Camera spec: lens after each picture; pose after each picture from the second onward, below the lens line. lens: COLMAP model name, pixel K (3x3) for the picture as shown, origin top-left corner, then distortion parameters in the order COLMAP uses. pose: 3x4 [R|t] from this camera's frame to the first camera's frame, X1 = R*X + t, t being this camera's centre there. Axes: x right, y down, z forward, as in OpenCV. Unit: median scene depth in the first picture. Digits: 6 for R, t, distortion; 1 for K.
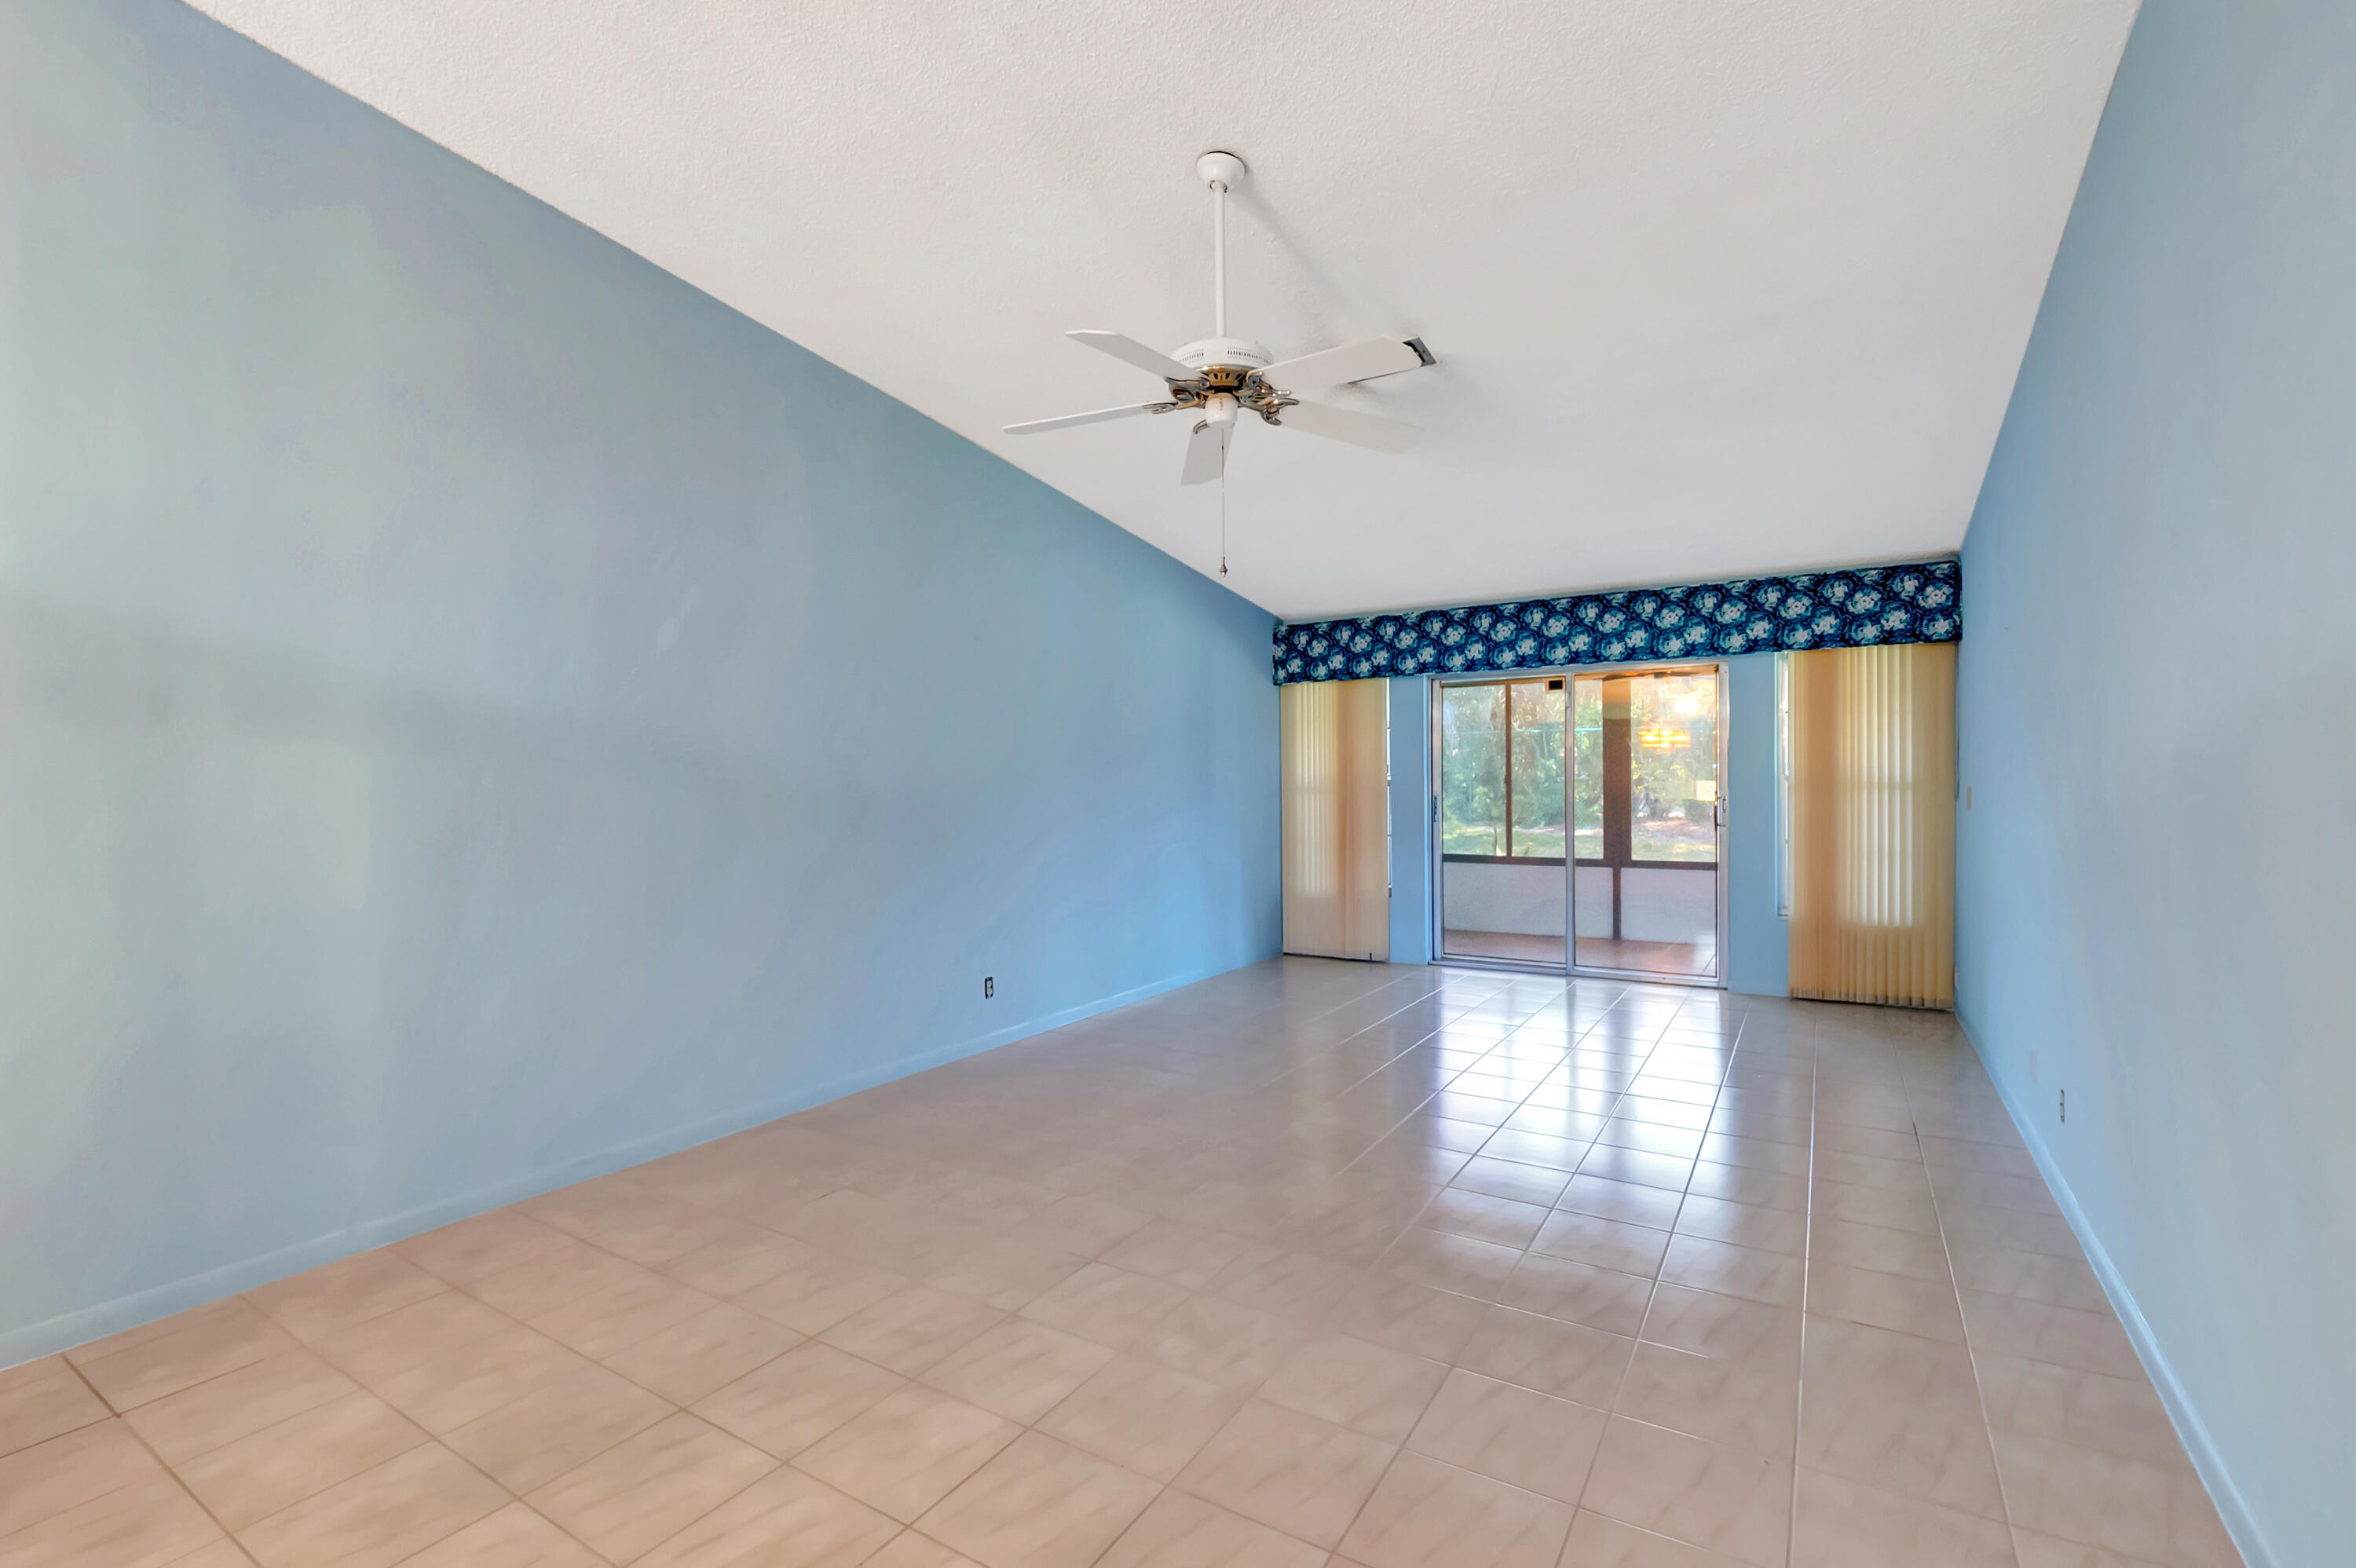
lens RADIAL K [[1041.5, 0, 1175.9], [0, 1041.5, 808.2], [0, 0, 1]] dist [0.017222, -0.031432]
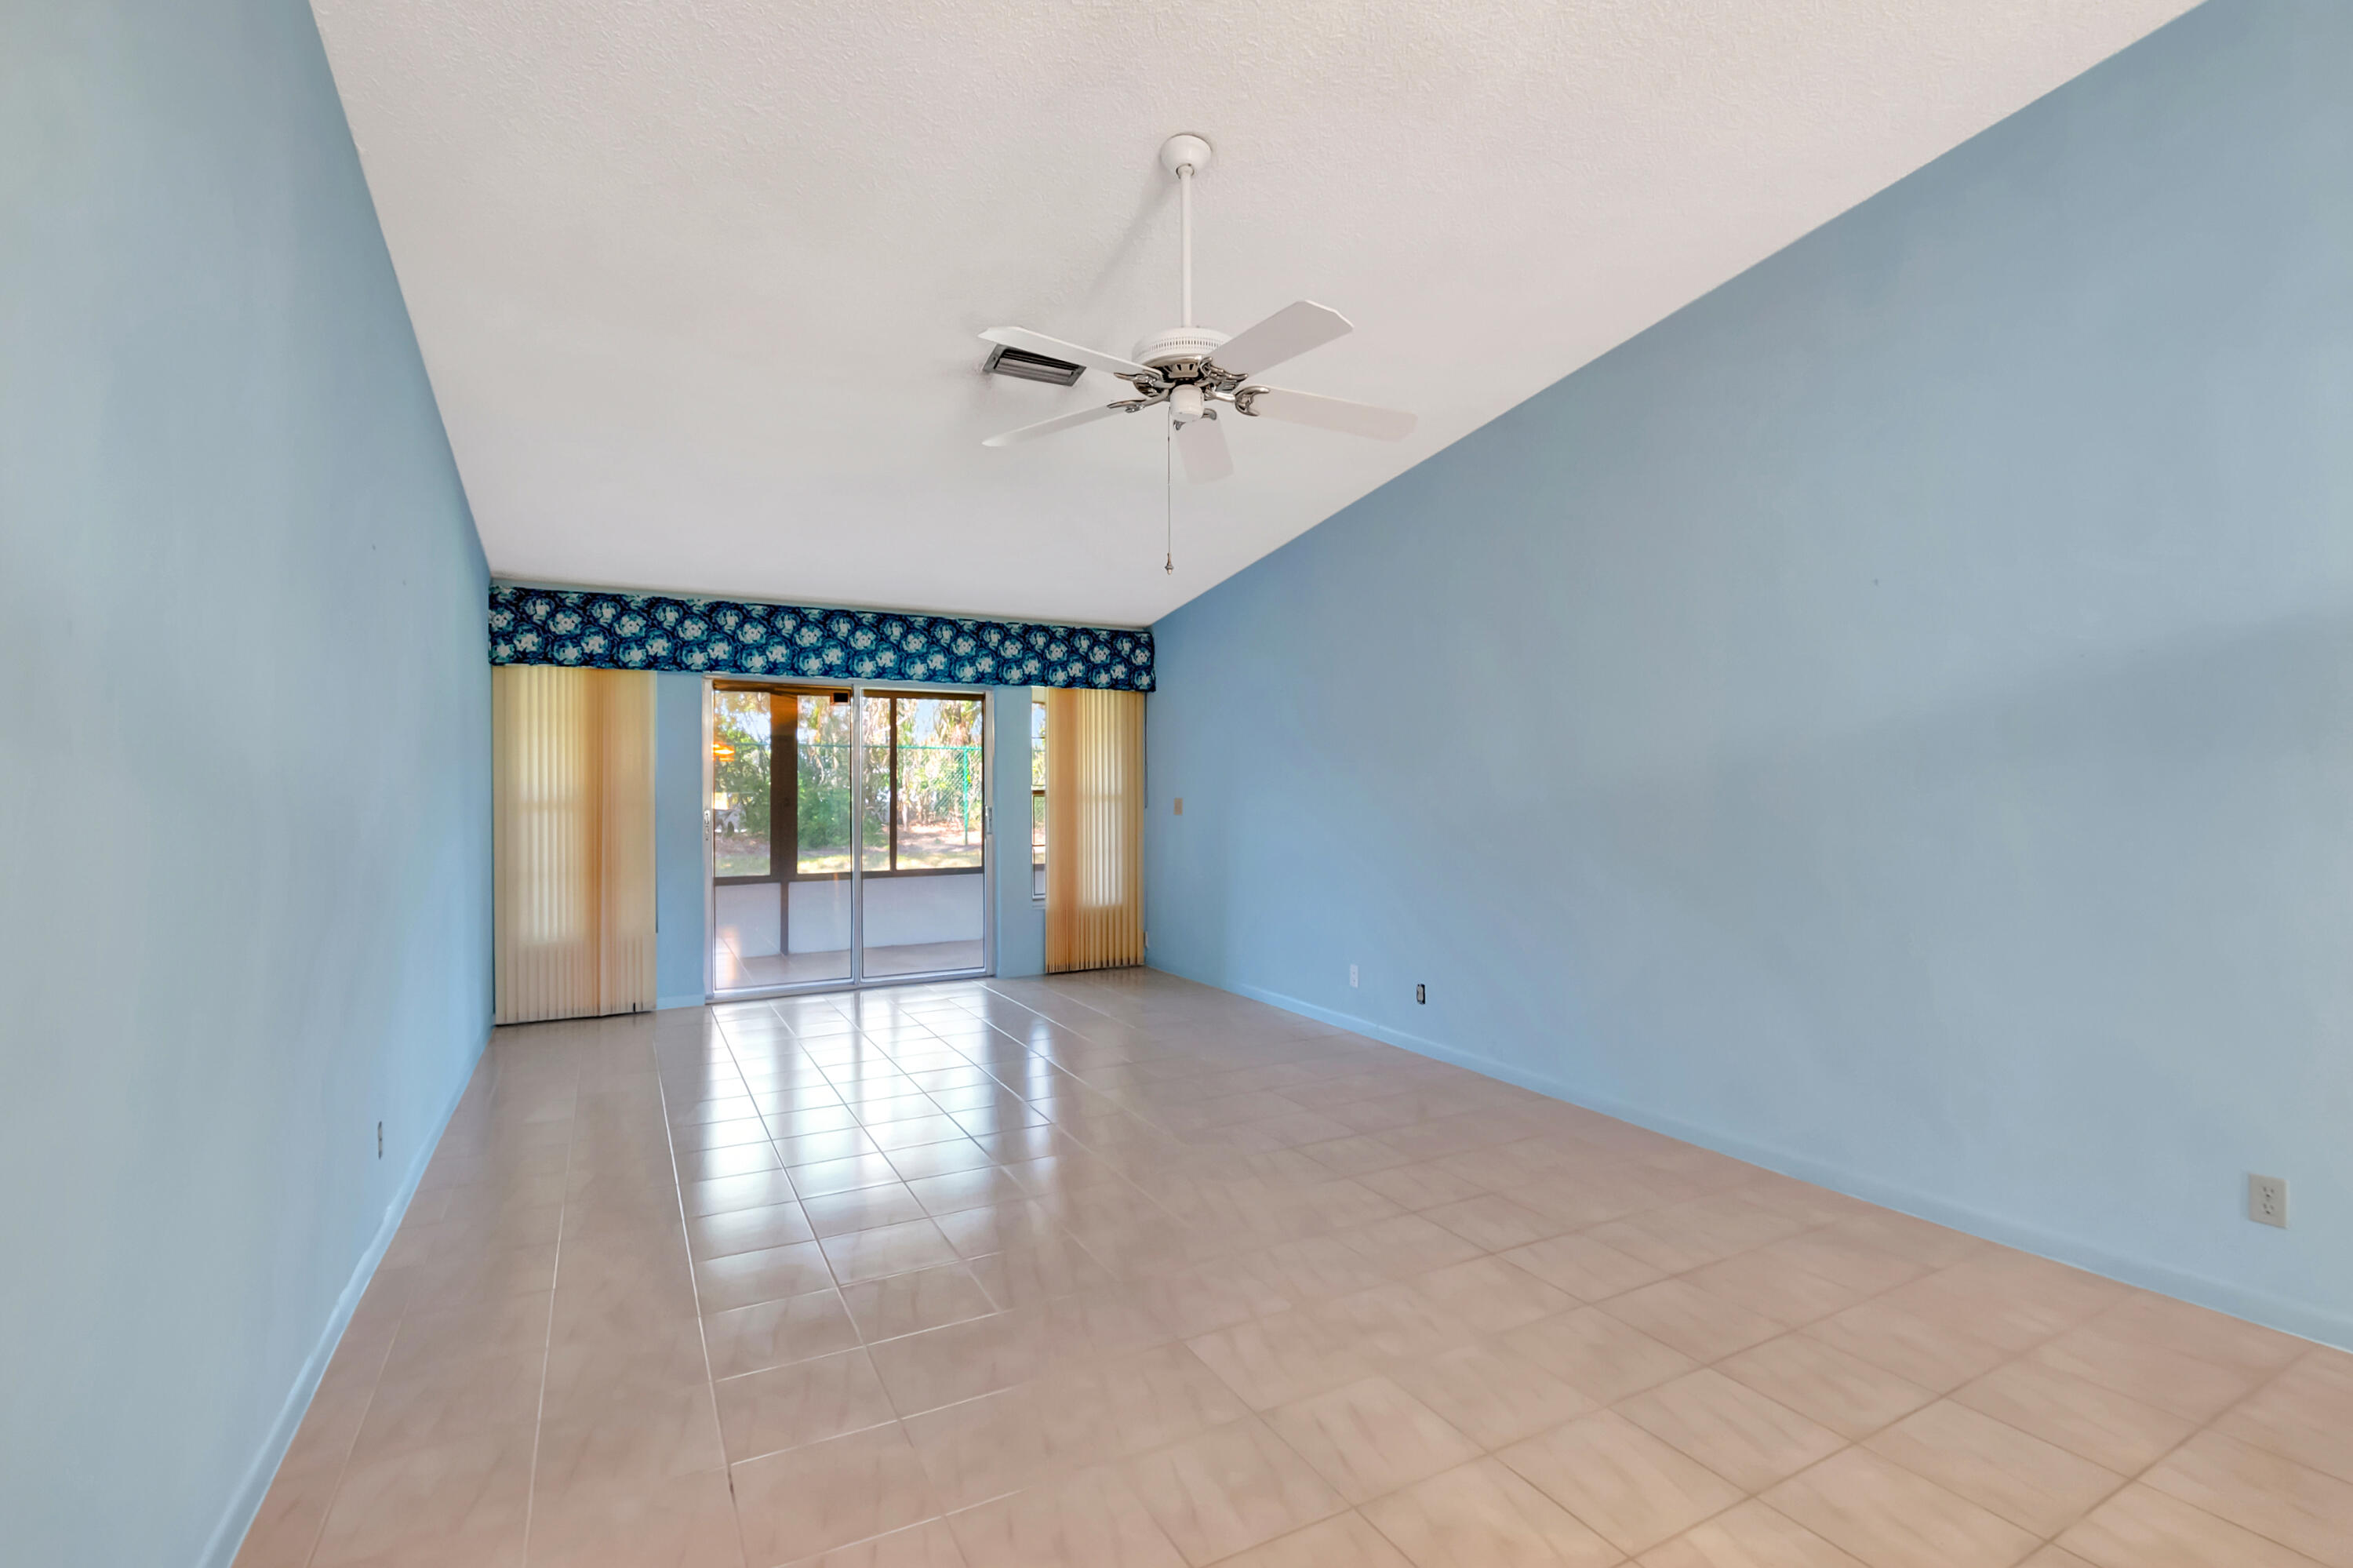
lens RADIAL K [[1080.1, 0, 1130.4], [0, 1080.1, 799.0], [0, 0, 1]] dist [0.036704, -0.041033]
pose [[0.499390, -0.002489, 0.866374, -0.413100], [0.024162, 0.999647, -0.011055, -0.004028], [-0.866041, 0.026454, 0.499273, 0.267936]]
